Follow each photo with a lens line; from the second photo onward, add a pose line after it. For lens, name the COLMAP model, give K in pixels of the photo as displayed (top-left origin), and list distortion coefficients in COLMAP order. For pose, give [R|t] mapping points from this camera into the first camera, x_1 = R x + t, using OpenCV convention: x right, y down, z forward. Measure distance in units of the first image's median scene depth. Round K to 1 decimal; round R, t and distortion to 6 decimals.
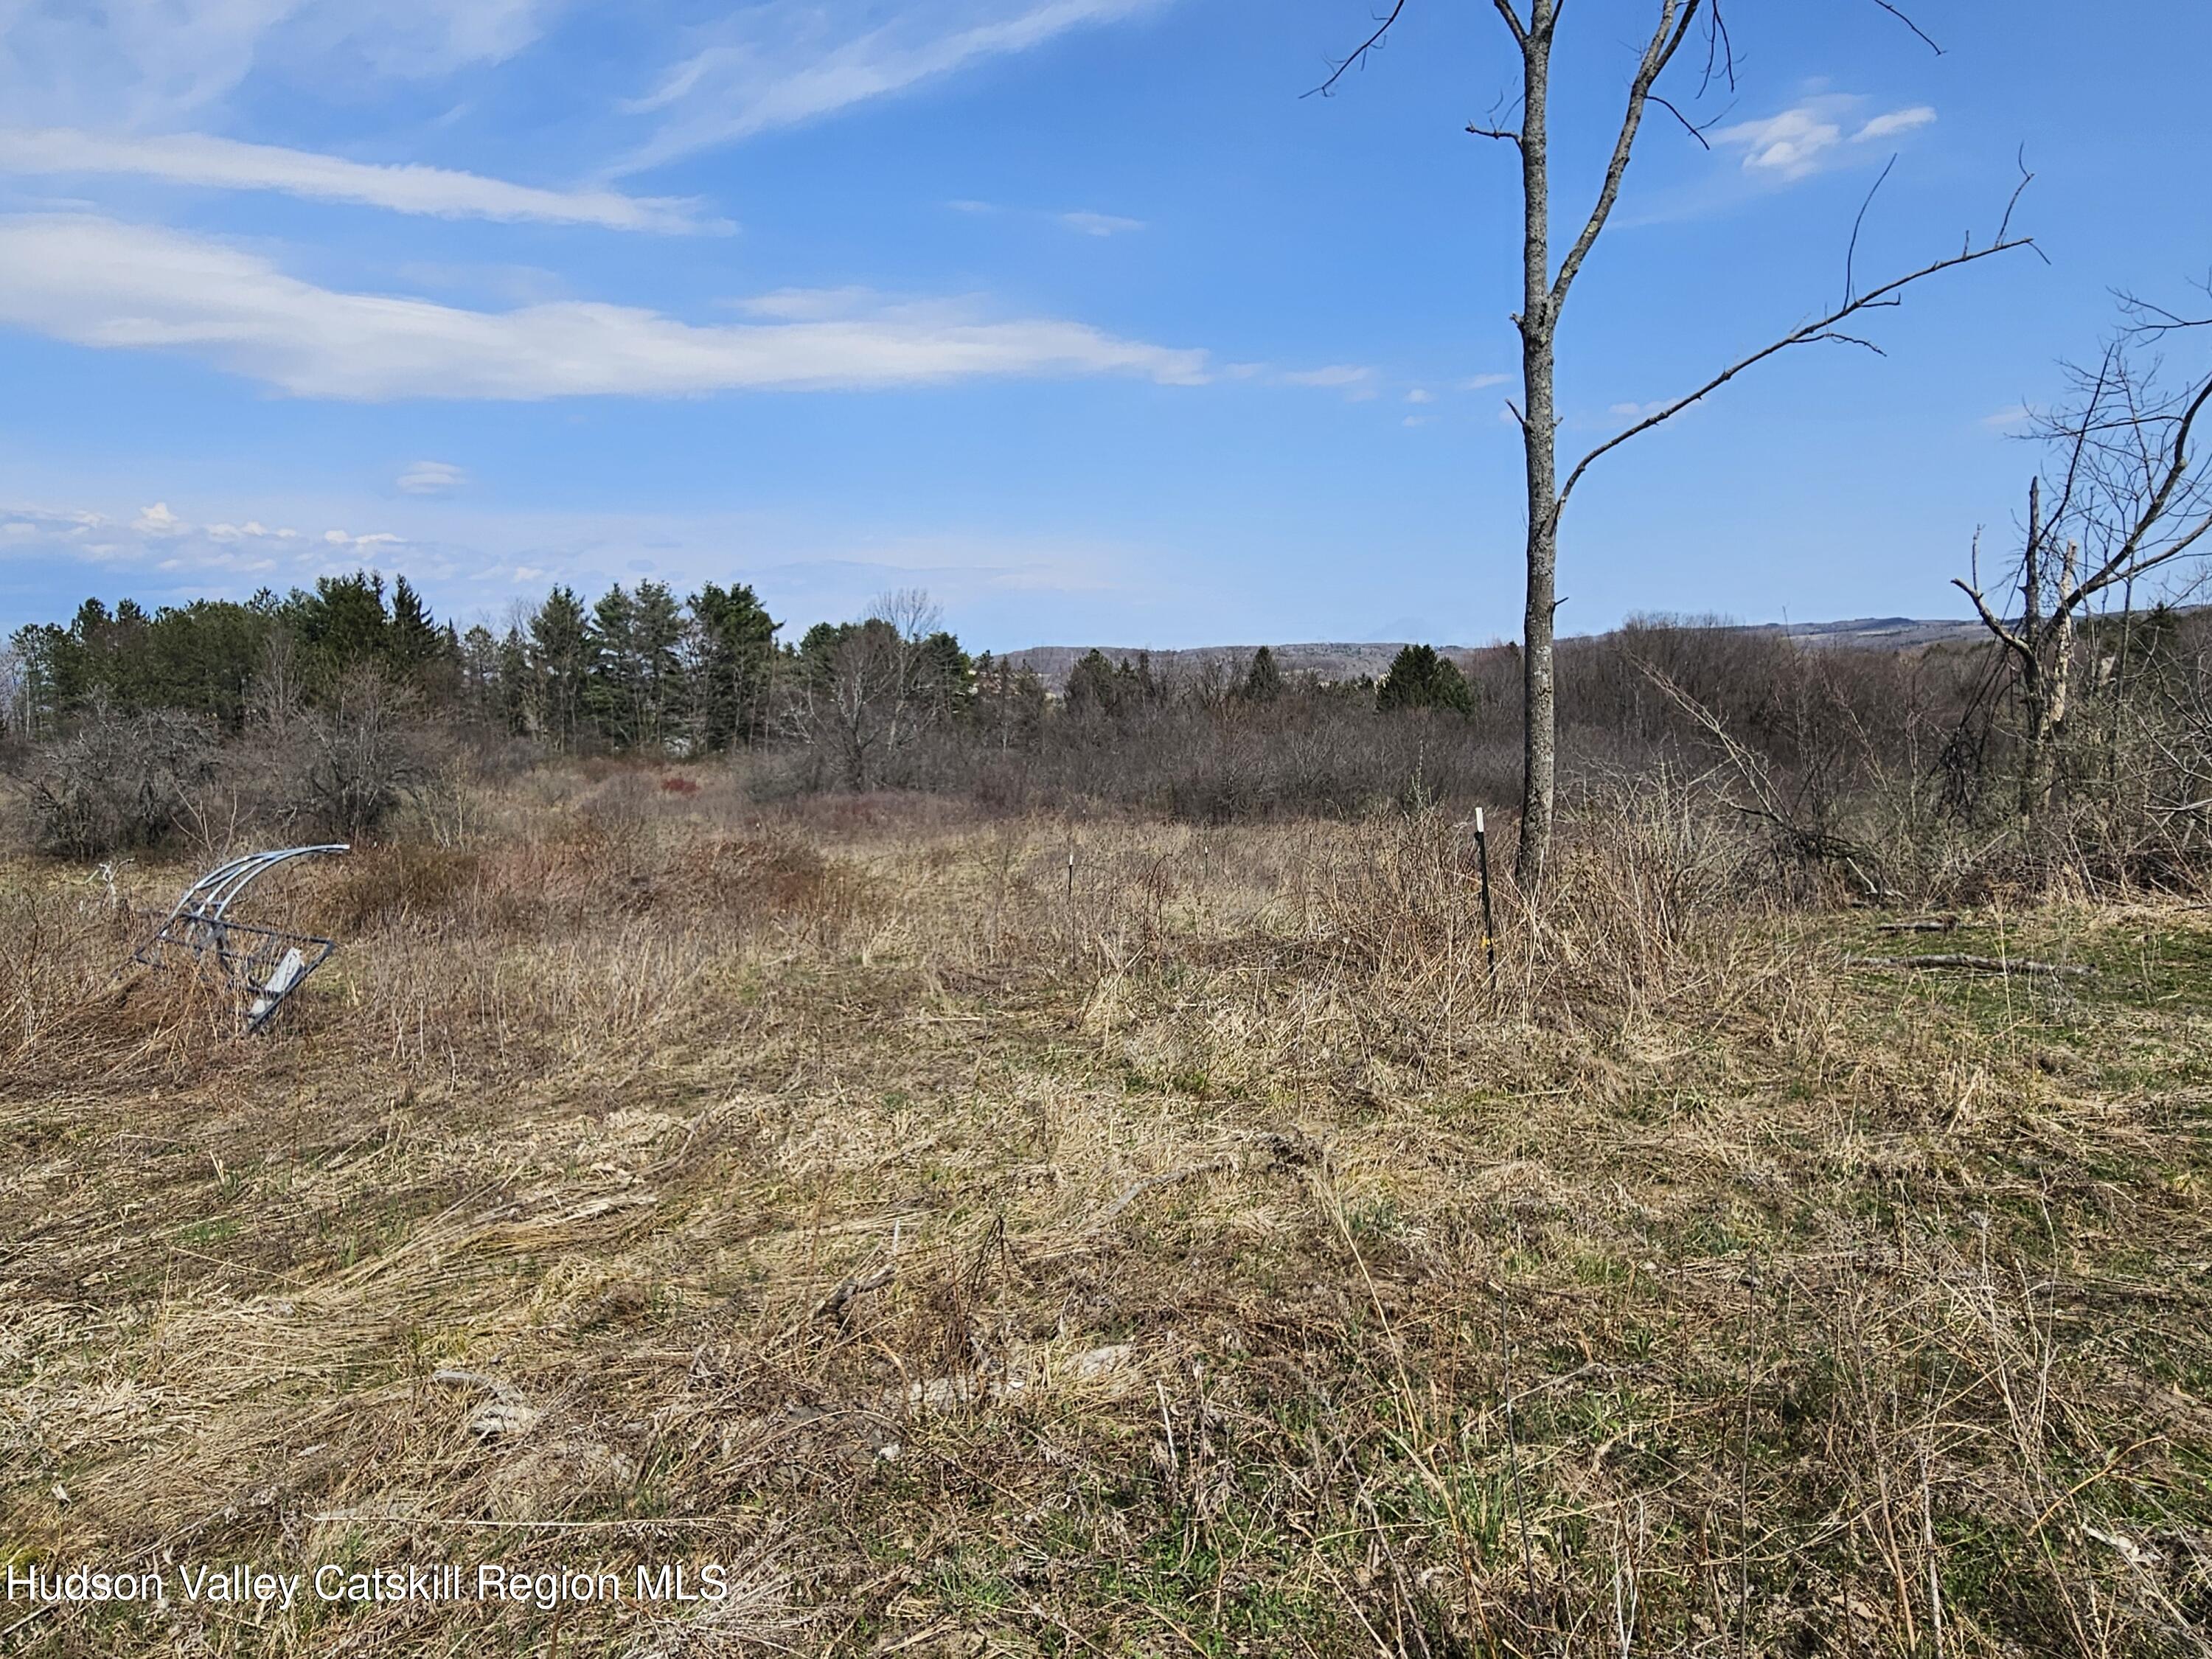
lens RADIAL K [[1055.0, 0, 1106.0], [0, 1055.0, 829.5], [0, 0, 1]] dist [0.000036, -0.000769]
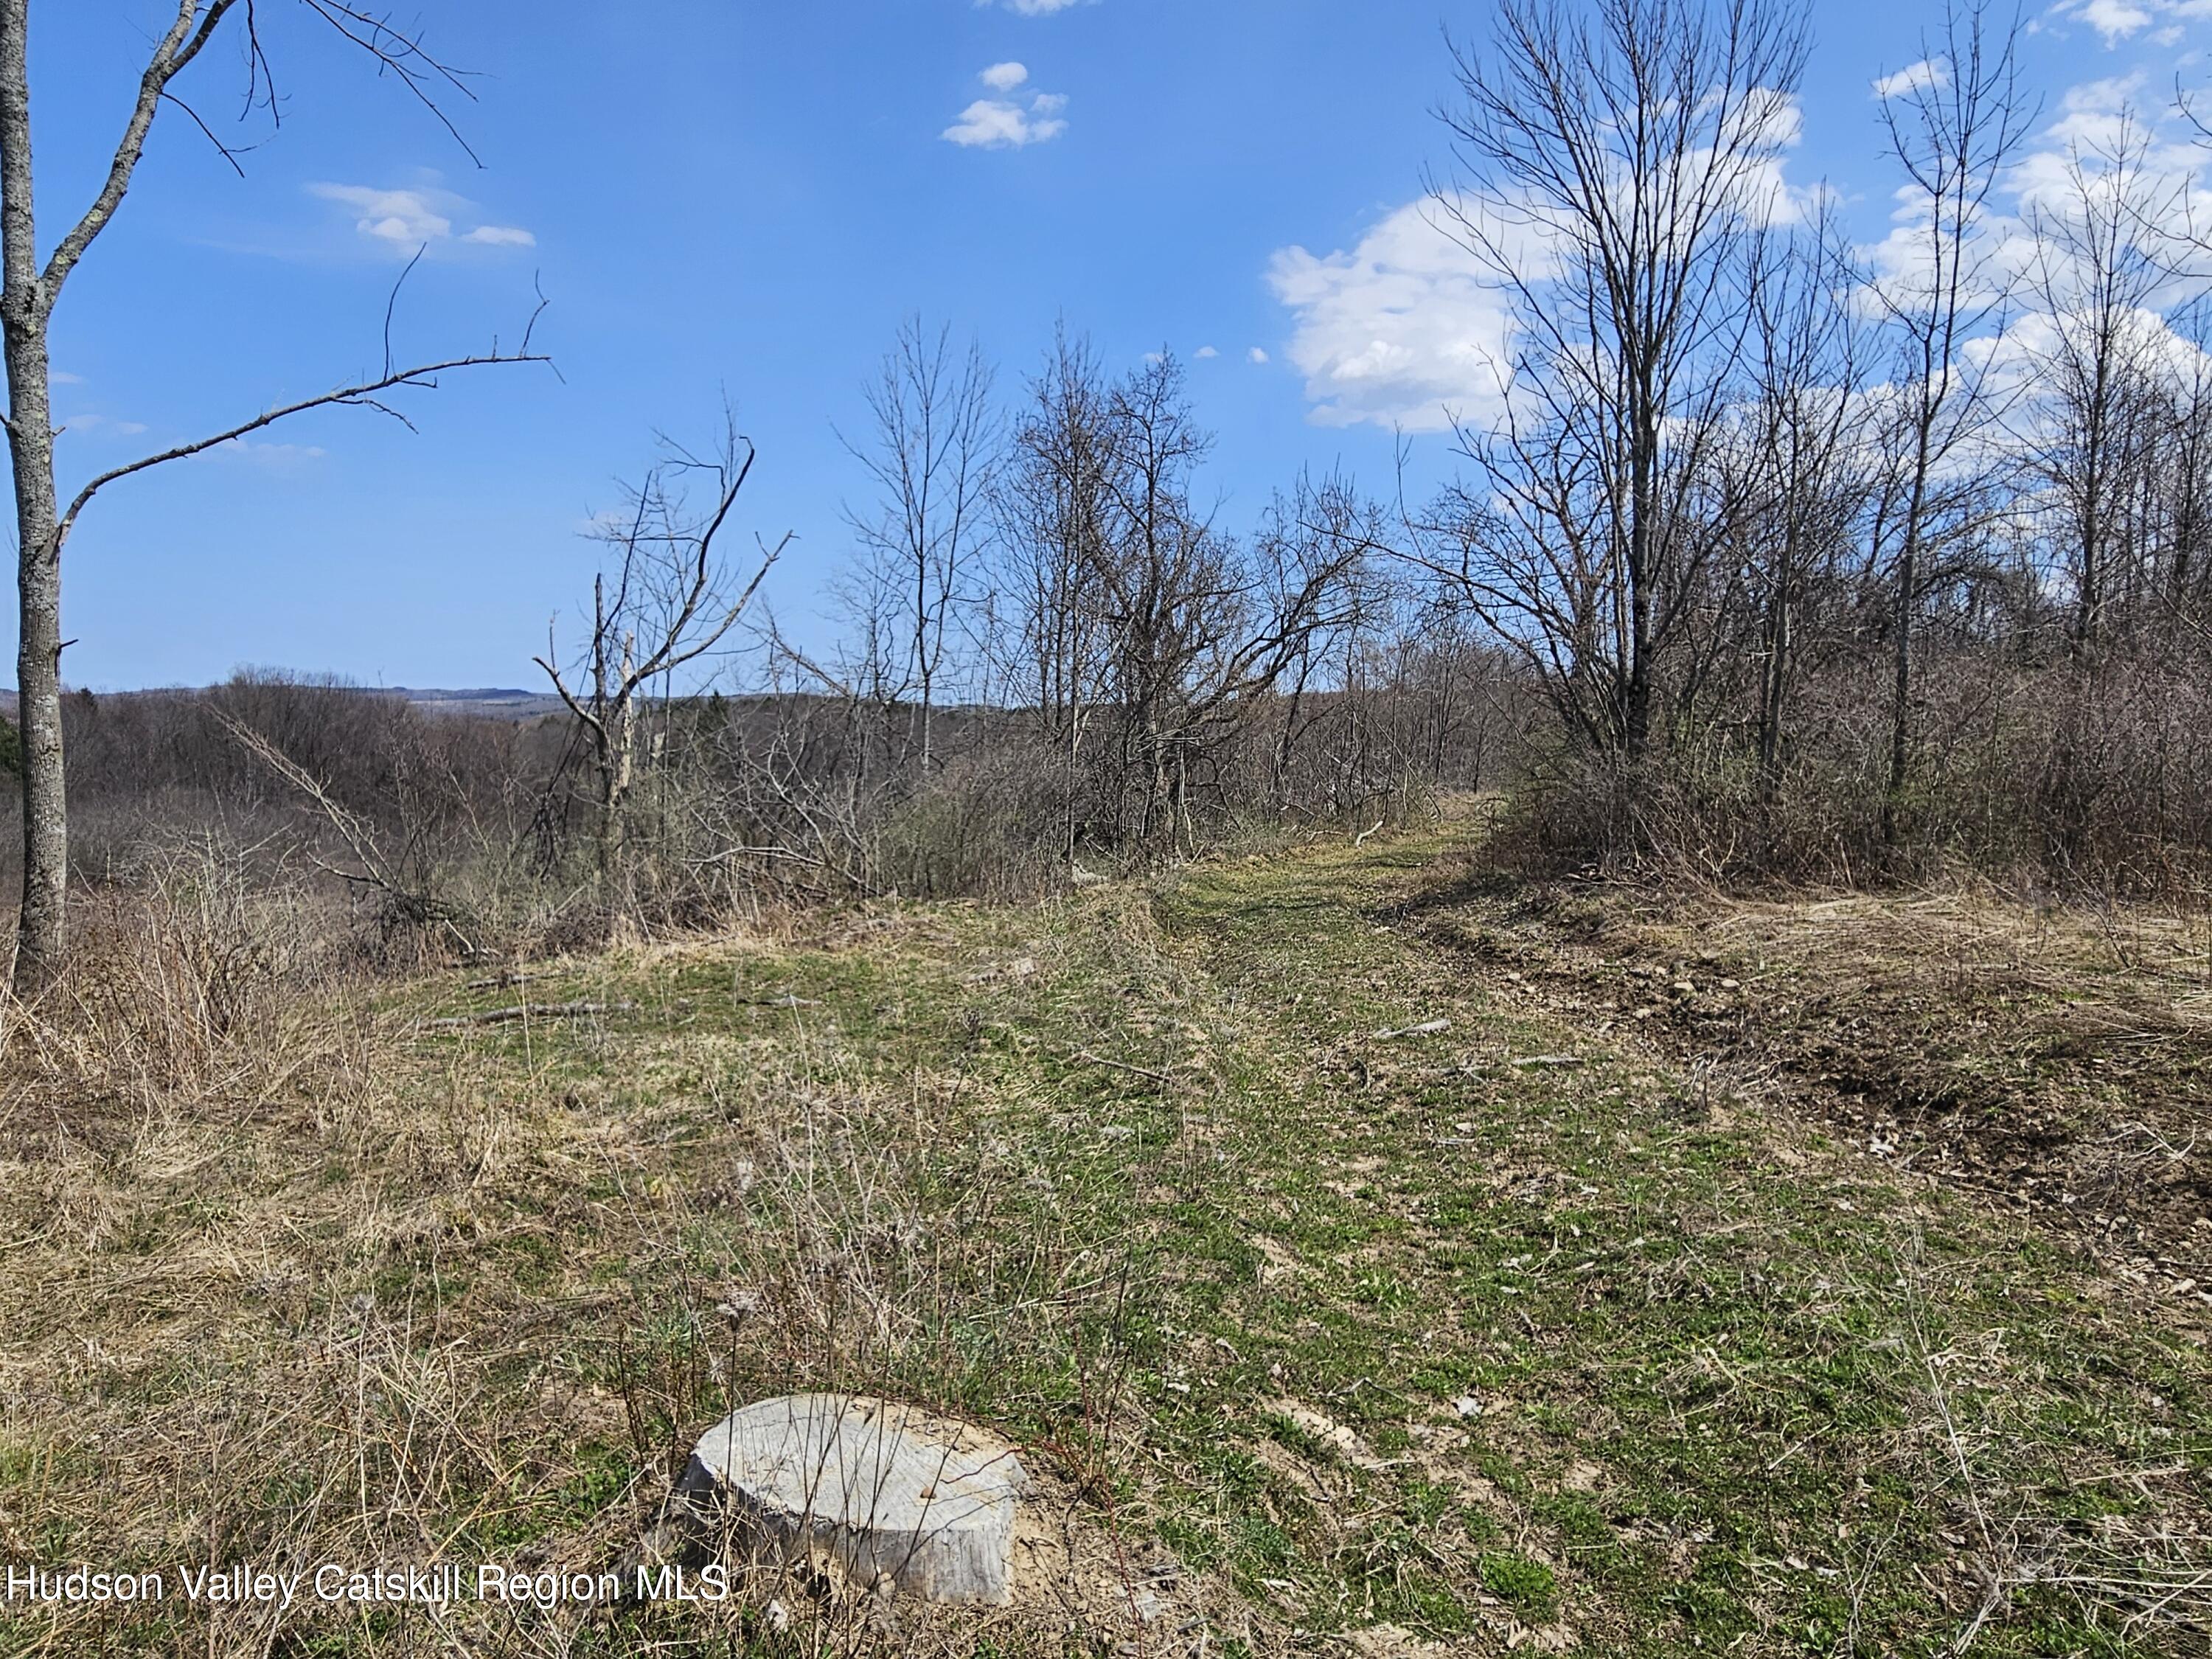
lens RADIAL K [[890.4, 0, 1106.0], [0, 890.4, 829.5], [0, 0, 1]] dist [0.000099, 0.000527]
pose [[0.769617, -0.031595, 0.637724, 0.676151], [0.051624, 0.998584, -0.012827, -0.017395], [-0.636416, 0.042793, 0.770158, -0.077691]]
